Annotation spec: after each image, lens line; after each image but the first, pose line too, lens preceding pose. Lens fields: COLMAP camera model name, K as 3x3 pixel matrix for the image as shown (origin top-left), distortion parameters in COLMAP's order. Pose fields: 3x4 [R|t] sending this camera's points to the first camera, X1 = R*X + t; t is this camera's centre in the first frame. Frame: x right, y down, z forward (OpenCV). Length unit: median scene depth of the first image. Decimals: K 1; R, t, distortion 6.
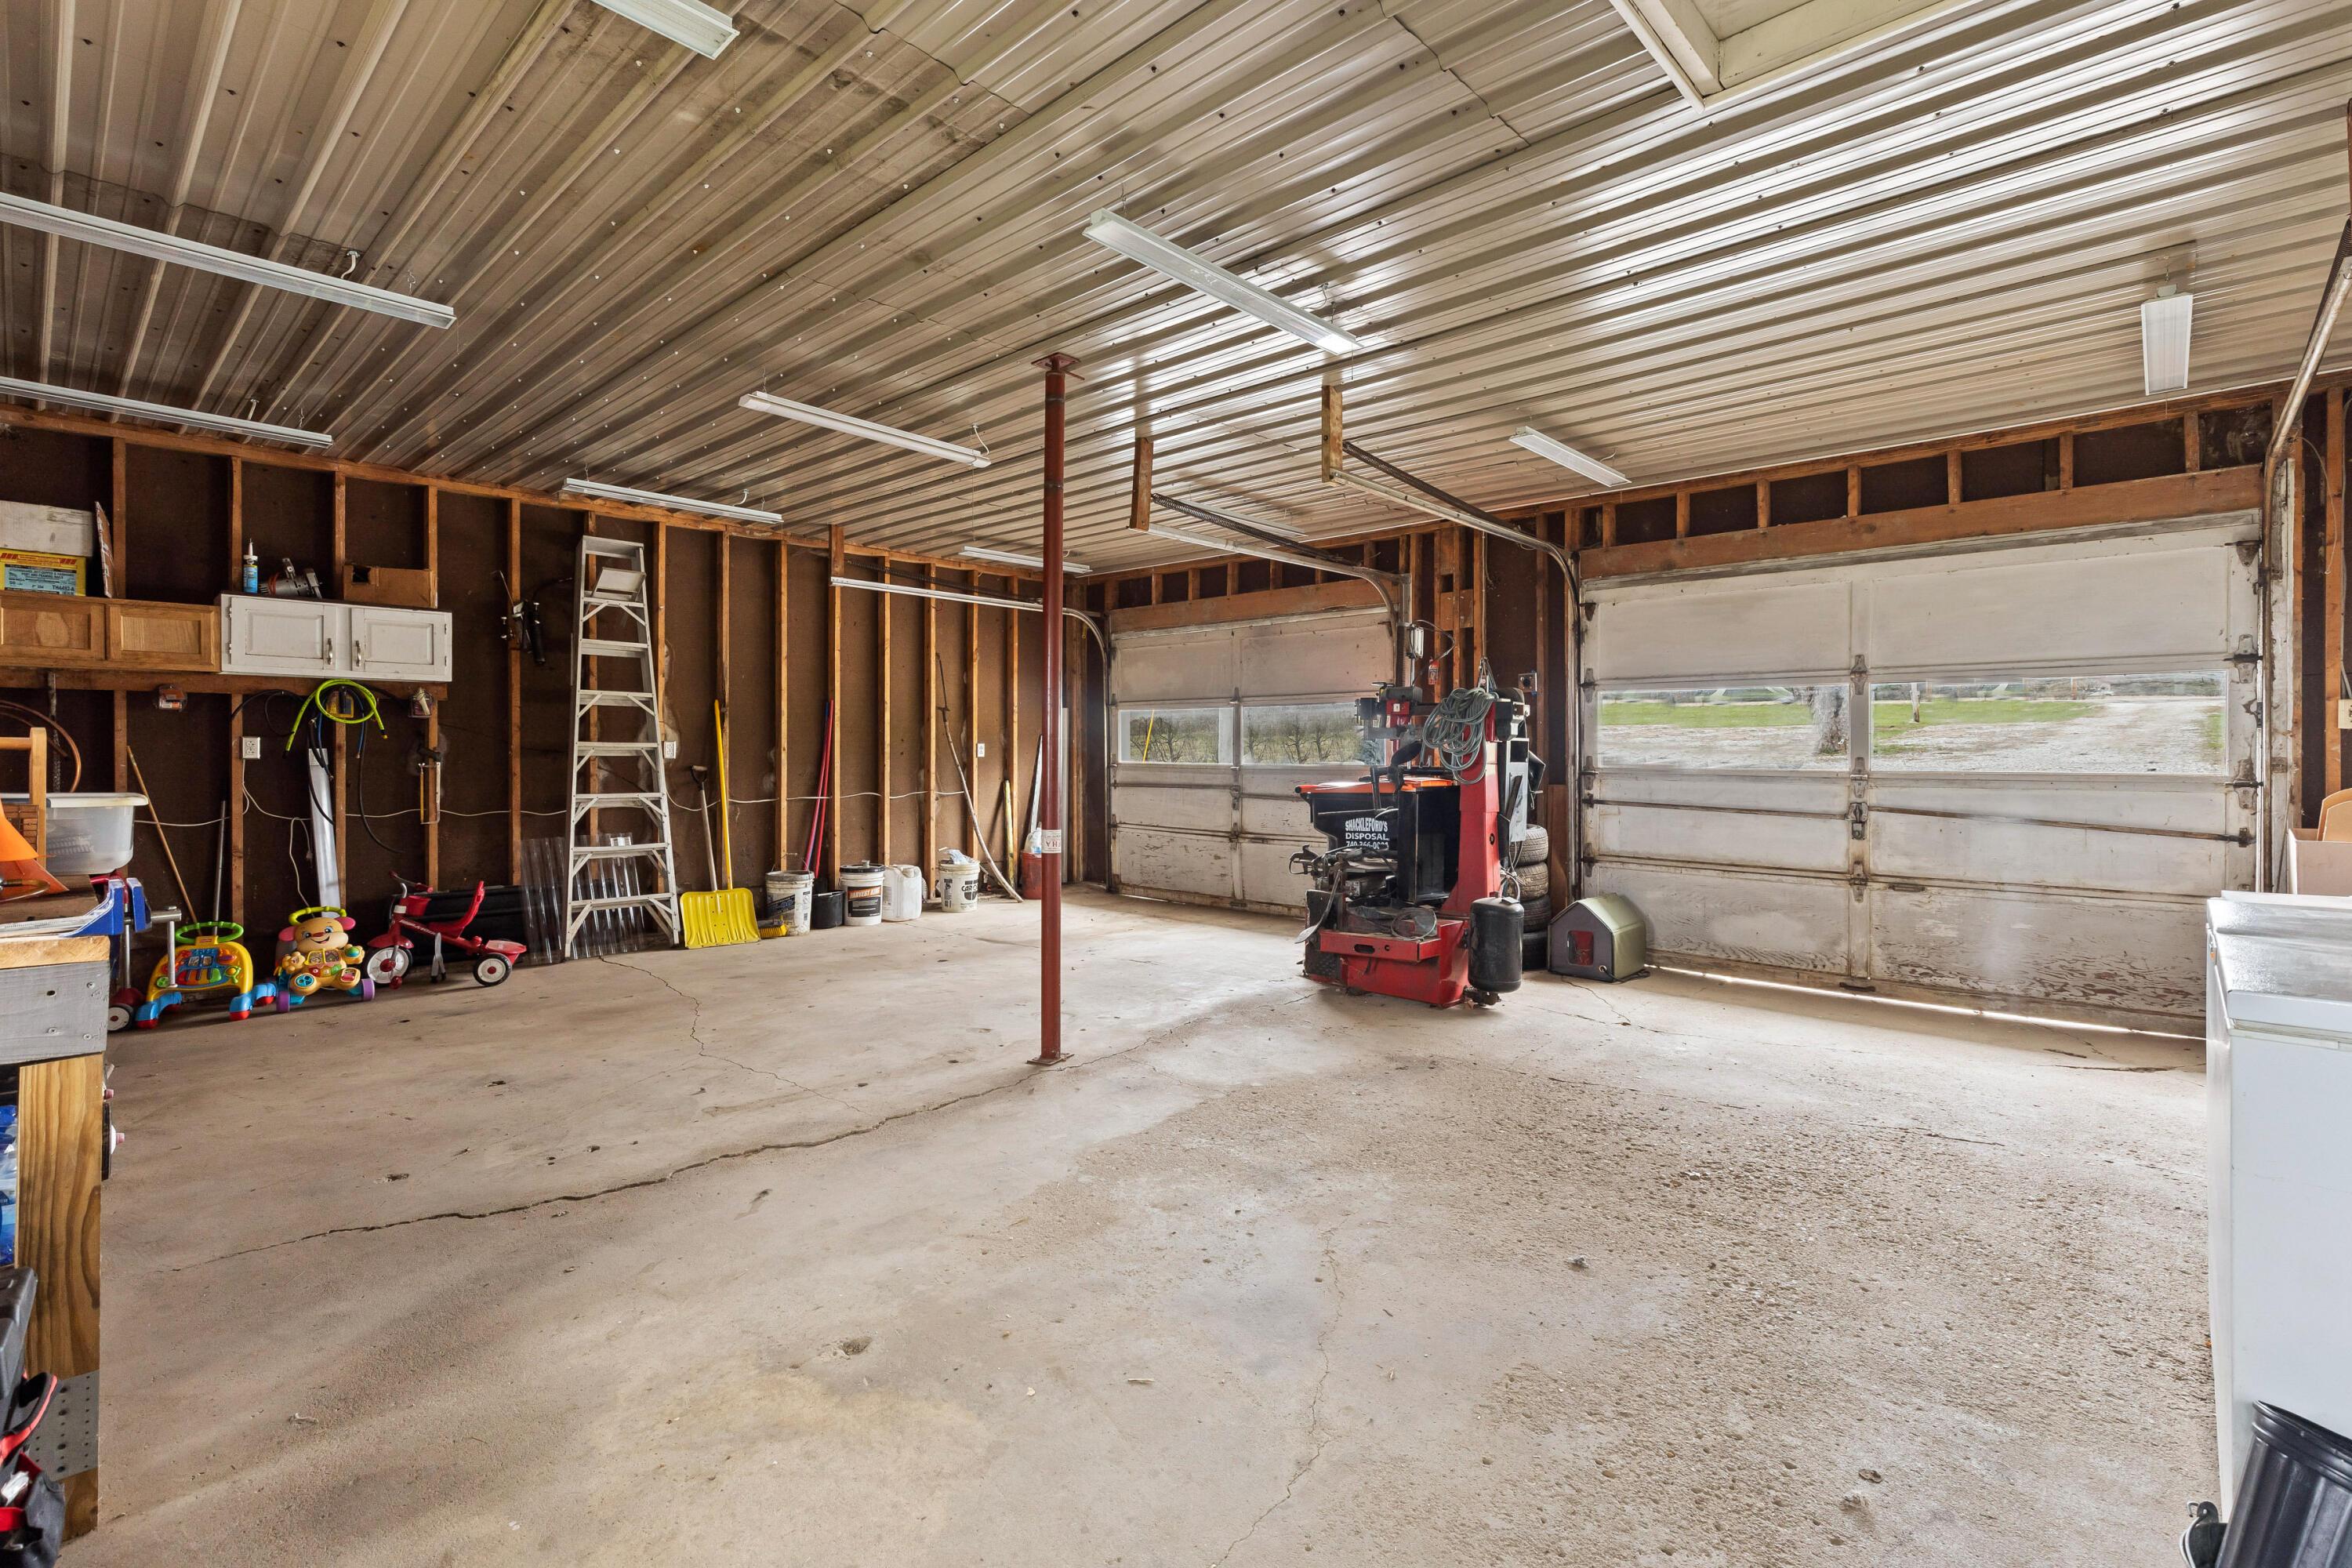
lens RADIAL K [[1070.8, 0, 1174.2], [0, 1070.8, 762.1], [0, 0, 1]] dist [0.005846, 0.000487]
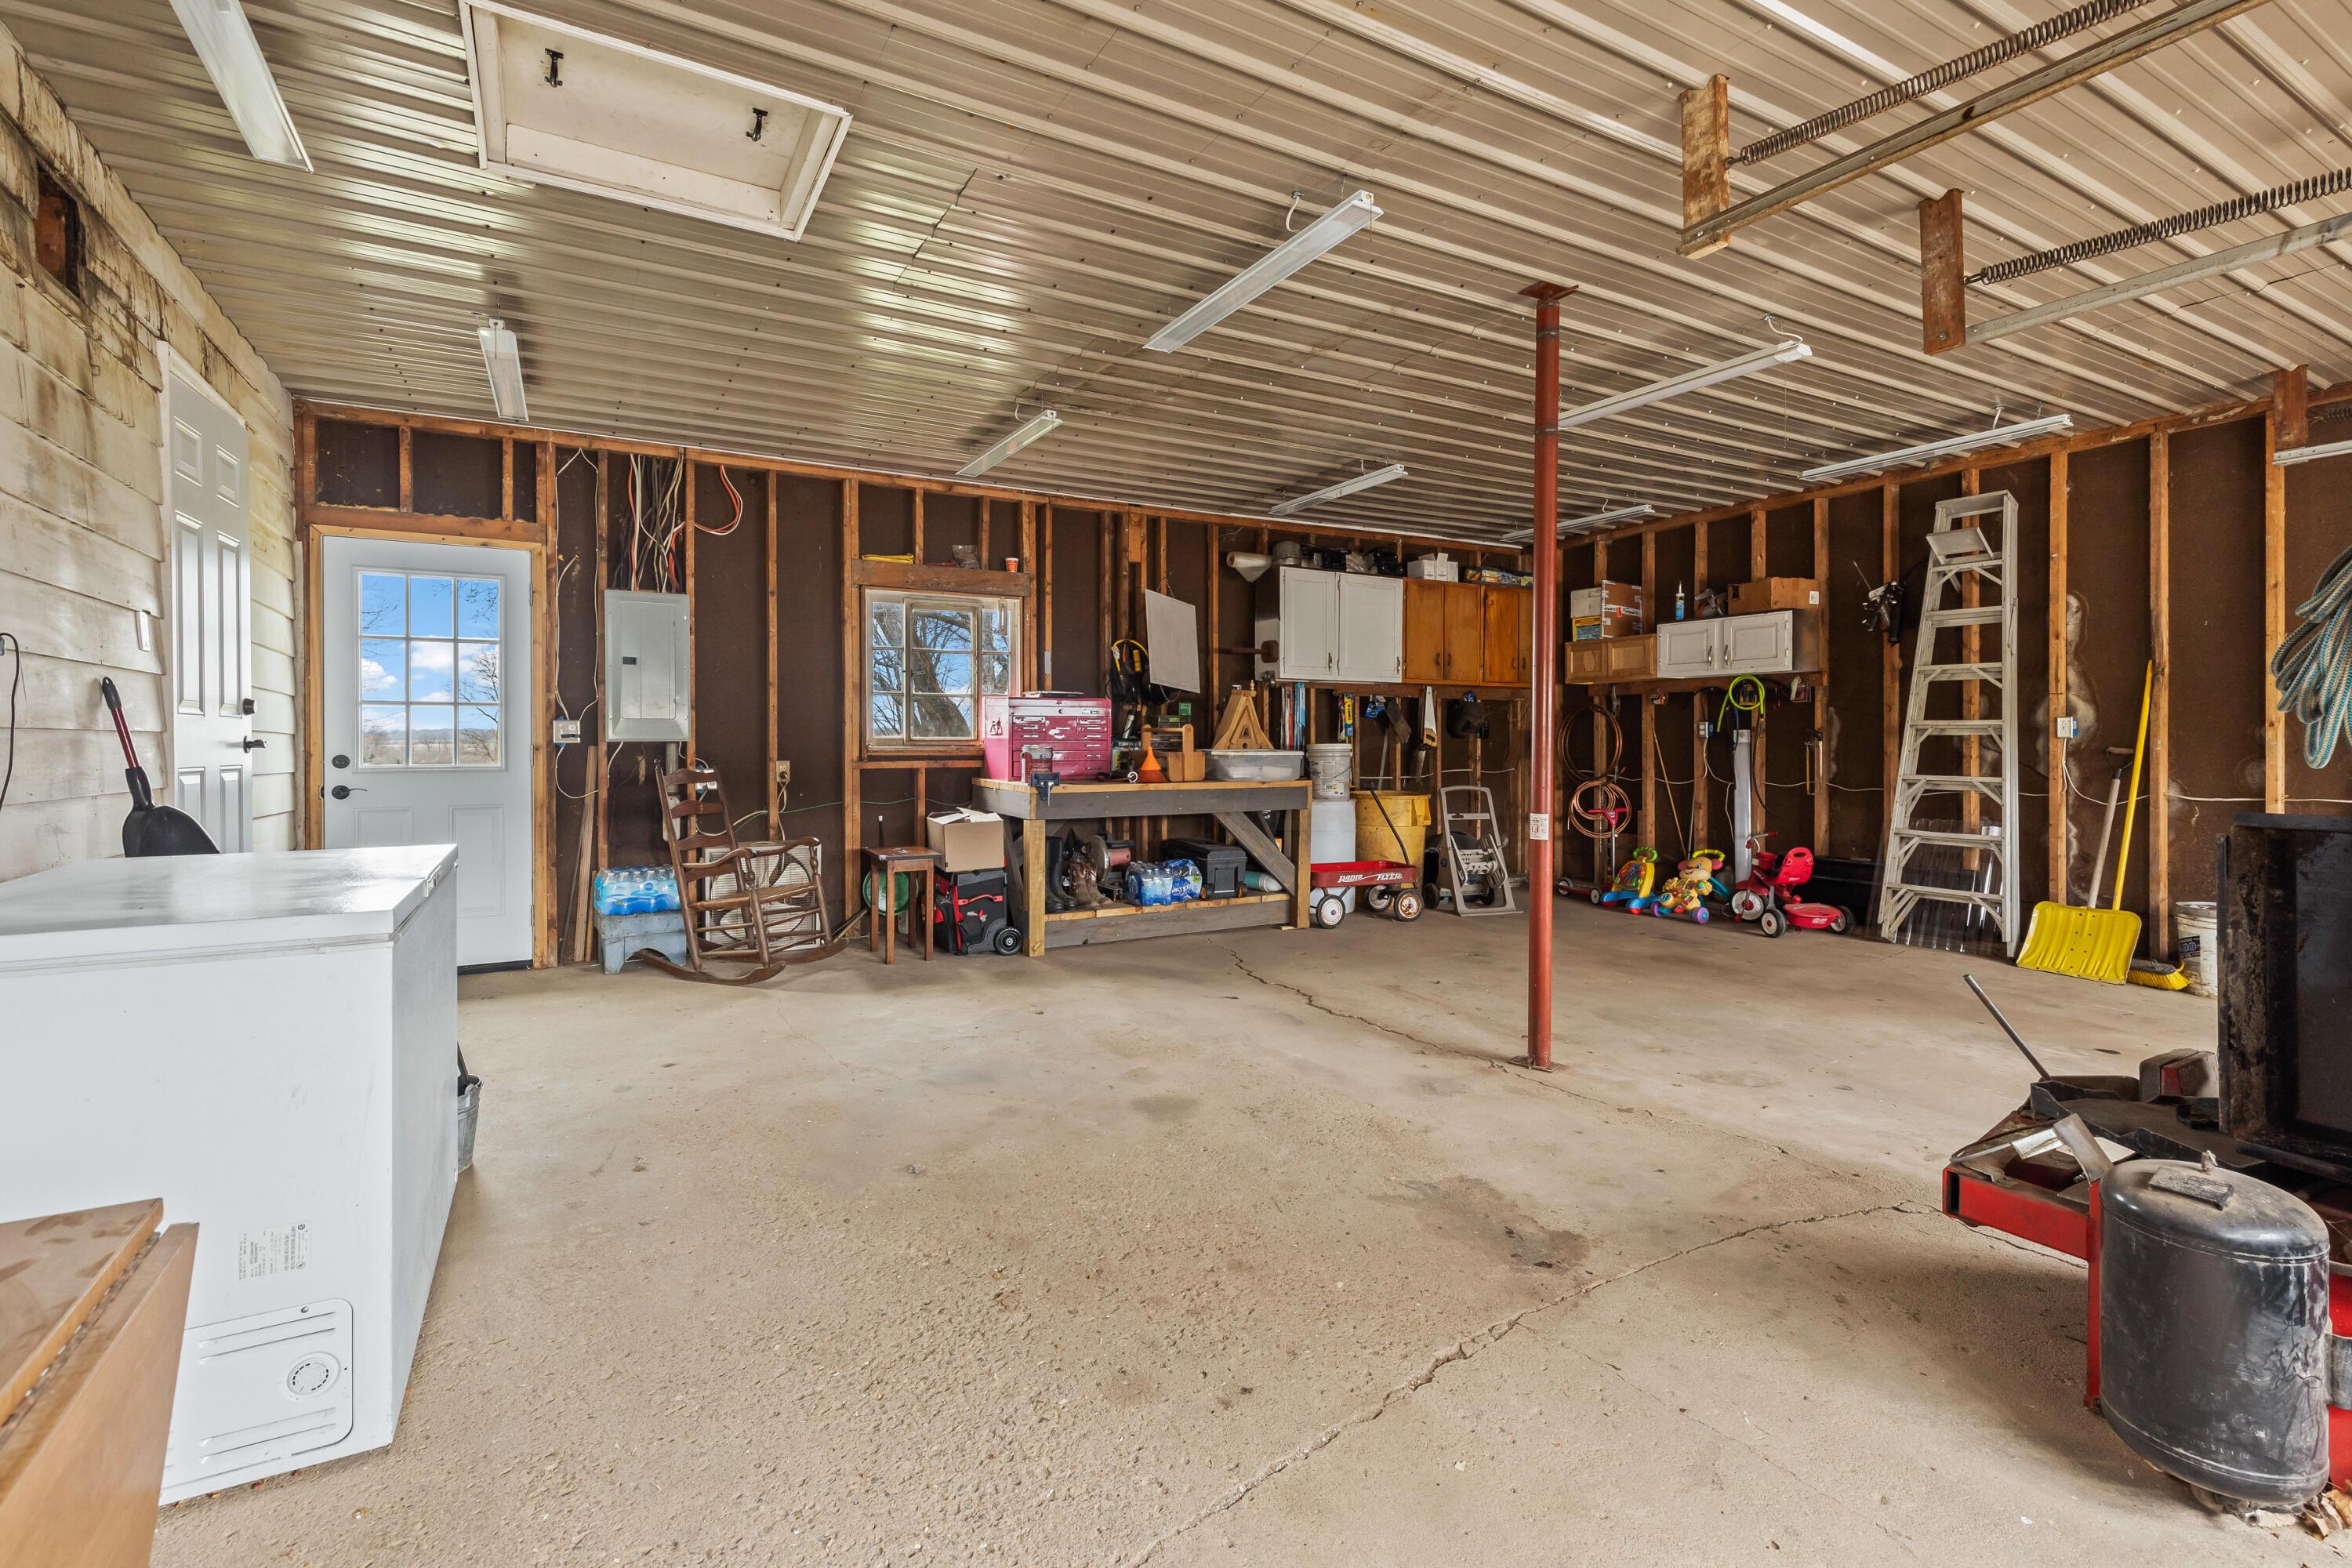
lens RADIAL K [[1070.8, 0, 1171.7], [0, 1070.8, 742.7], [0, 0, 1]] dist [0.005846, 0.000487]
pose [[-0.297463, 0.002405, -0.954730, 0.665008], [-0.007033, 0.999964, 0.004711, 0.001401], [0.954707, 0.008116, -0.297436, 0.763818]]
